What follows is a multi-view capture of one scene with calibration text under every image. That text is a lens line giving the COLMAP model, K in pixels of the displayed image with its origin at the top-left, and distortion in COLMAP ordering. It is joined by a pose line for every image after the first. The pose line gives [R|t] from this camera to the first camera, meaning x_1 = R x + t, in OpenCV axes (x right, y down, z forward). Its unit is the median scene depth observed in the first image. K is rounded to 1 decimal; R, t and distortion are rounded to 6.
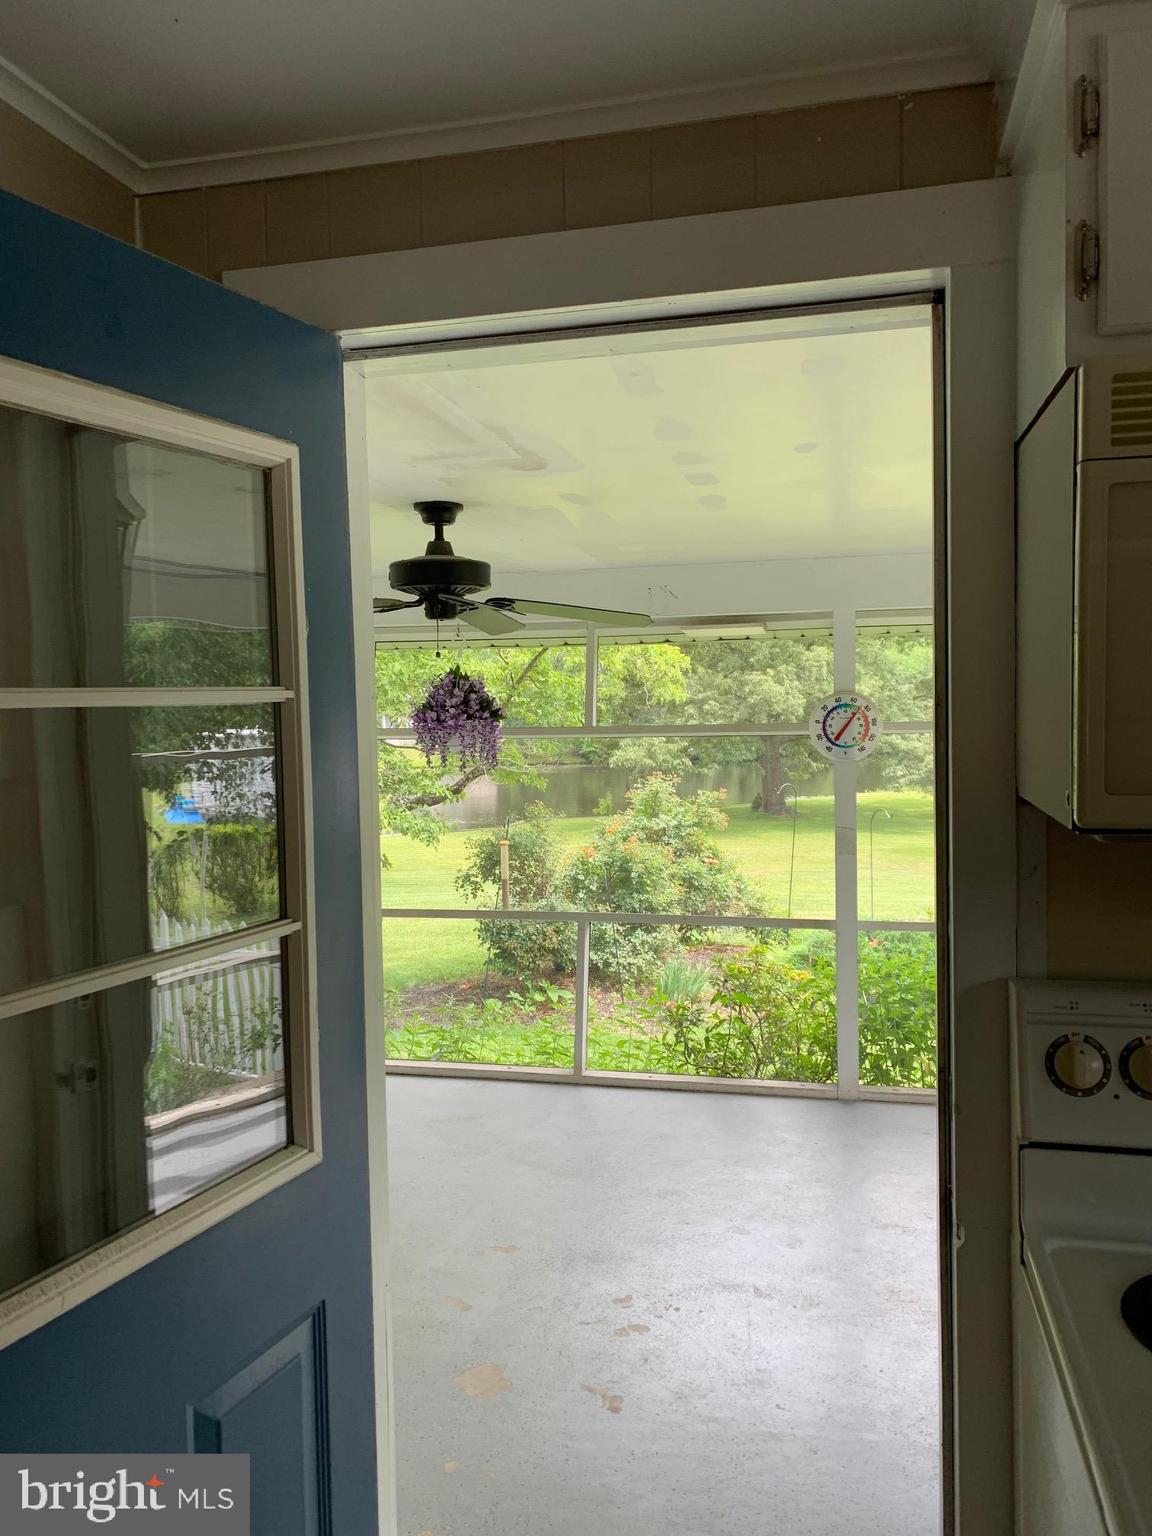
lens RADIAL K [[1162.1, 0, 574.5], [0, 1162.1, 767.3], [0, 0, 1]] dist [0.031929, -0.039703]
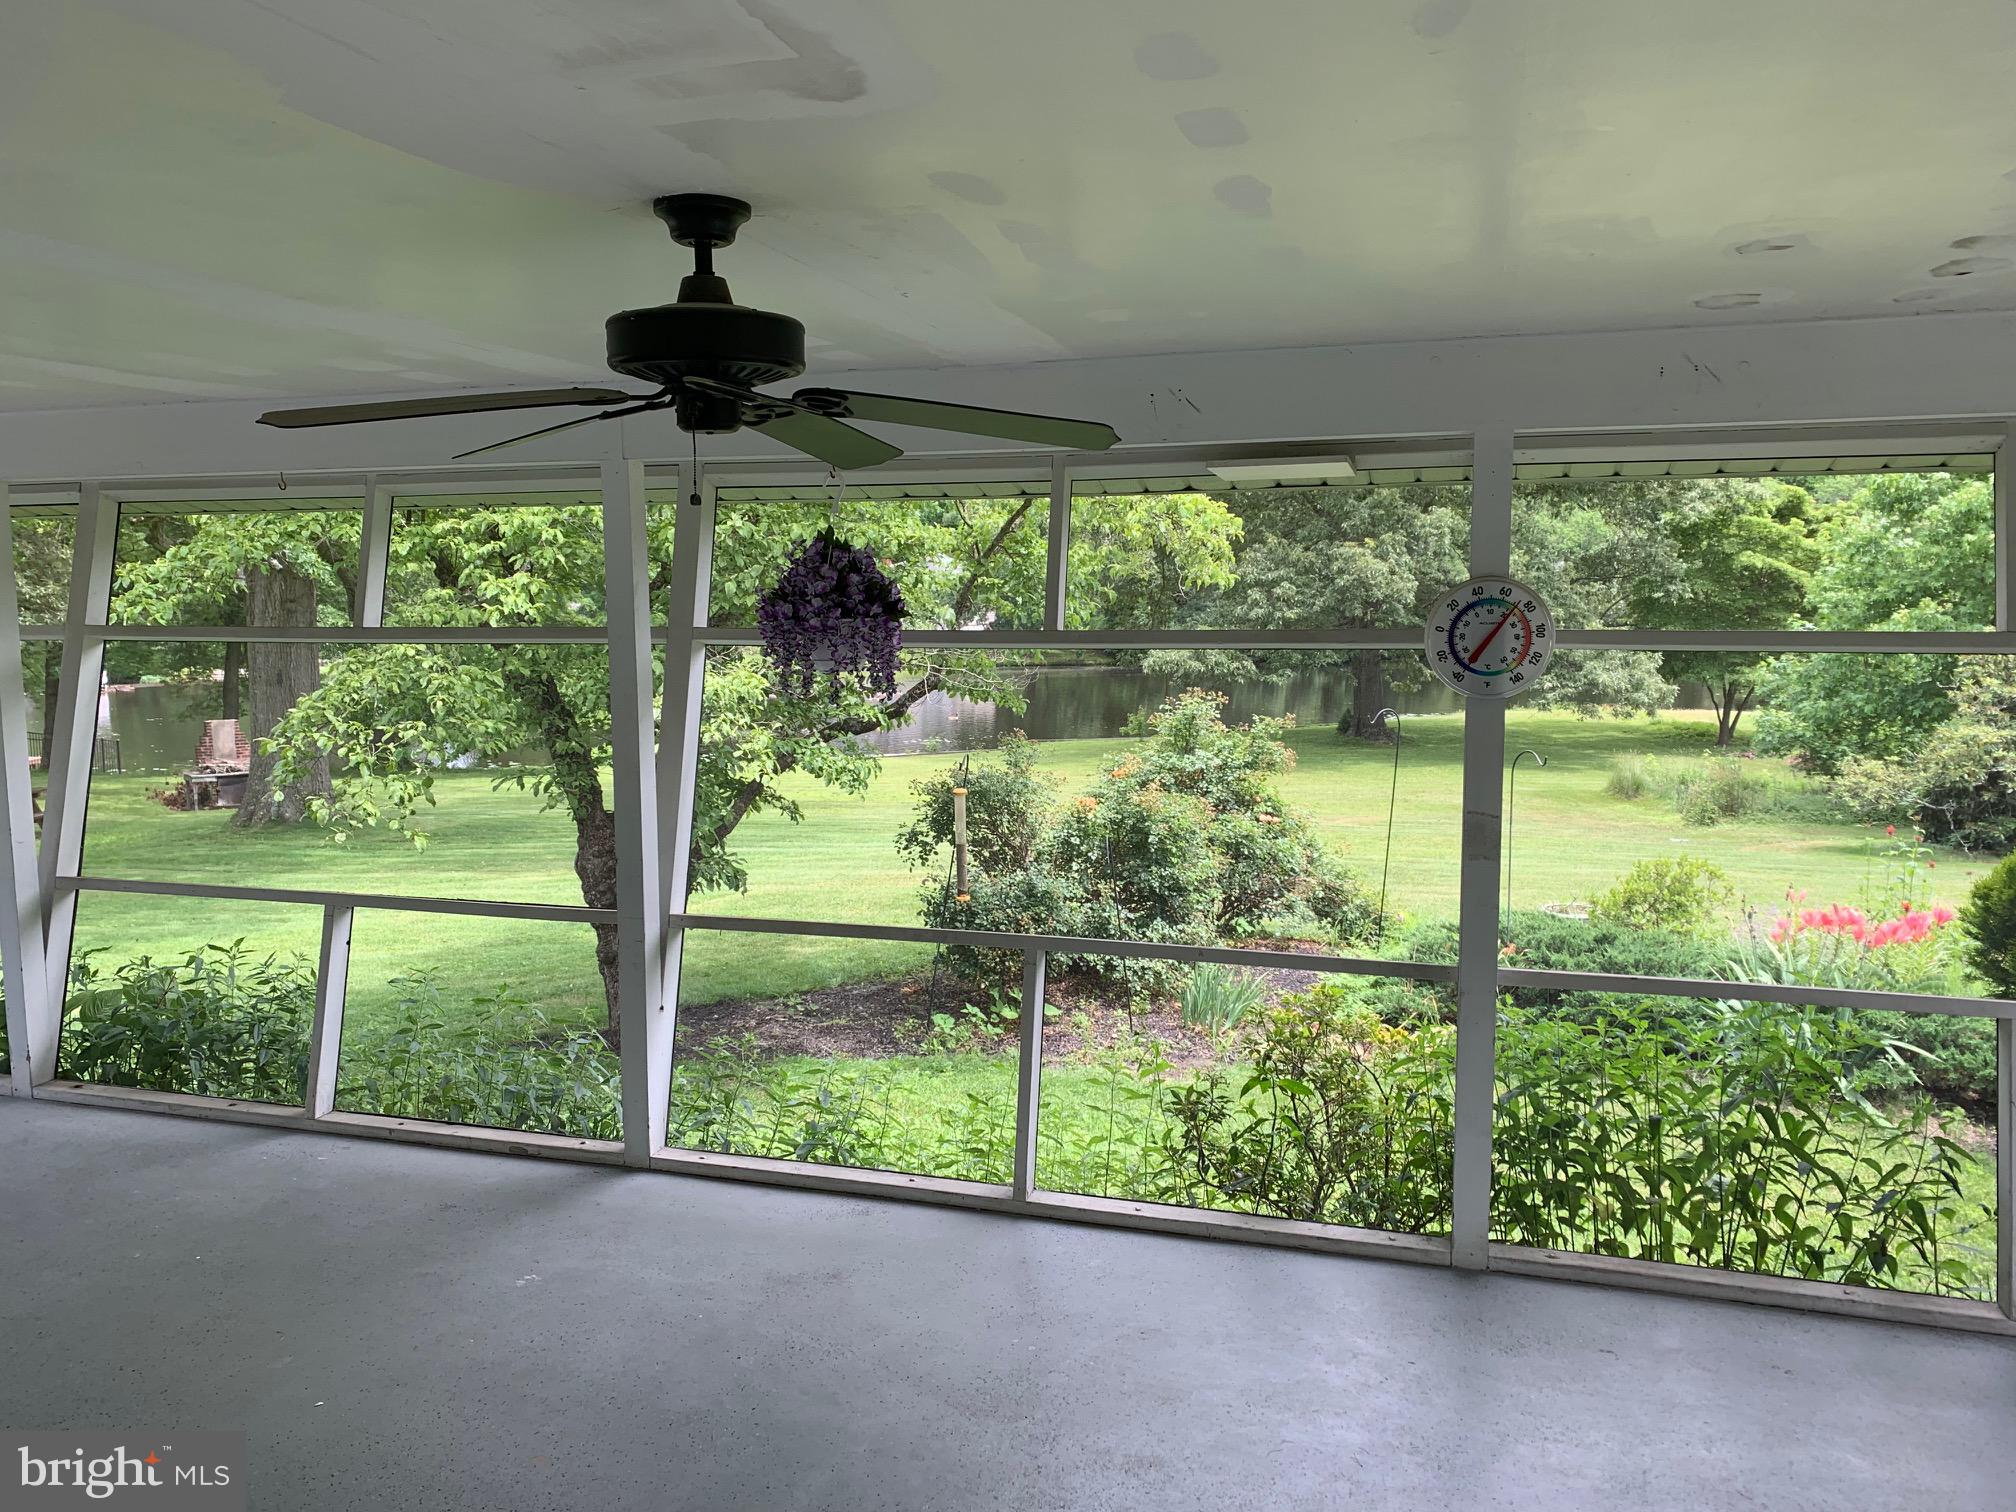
lens RADIAL K [[1525.3, 0, 972.3], [0, 1525.3, 767.5], [0, 0, 1]] dist [0.031929, -0.039703]
pose [[0.996247, 0.021525, -0.083838, 0.022001], [-0.015945, 0.997648, 0.066669, -0.008875], [0.085076, -0.065082, 0.994247, 0.113343]]
